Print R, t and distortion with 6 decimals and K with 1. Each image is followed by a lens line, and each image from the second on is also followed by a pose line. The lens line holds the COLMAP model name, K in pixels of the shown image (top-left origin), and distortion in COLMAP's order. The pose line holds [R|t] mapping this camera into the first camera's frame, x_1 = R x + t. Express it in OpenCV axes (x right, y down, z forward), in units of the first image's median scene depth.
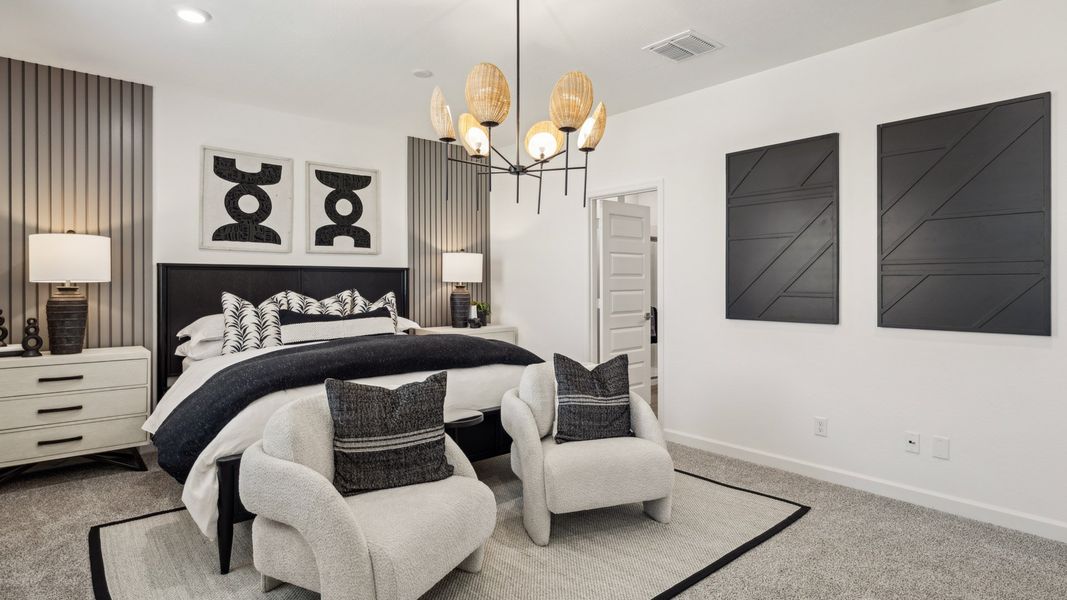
lens RADIAL K [[552.1, 0, 536.2], [0, 552.1, 285.5], [0, 0, 1]] dist [-0.000207, -0.000146]
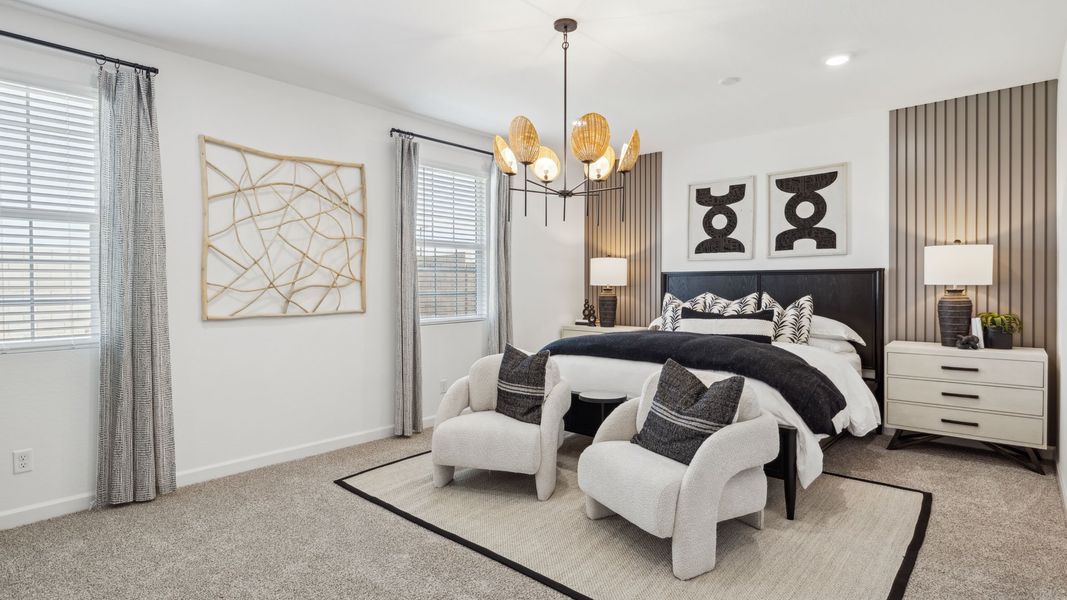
lens RADIAL K [[552.1, 0, 536.2], [0, 552.1, 285.5], [0, 0, 1]] dist [-0.000207, -0.000146]
pose [[0.119027, -0.006363, -0.992871, 0.624833], [-0.010564, 0.999915, -0.007674, 0.007375], [0.992835, 0.011403, 0.118949, 0.437615]]
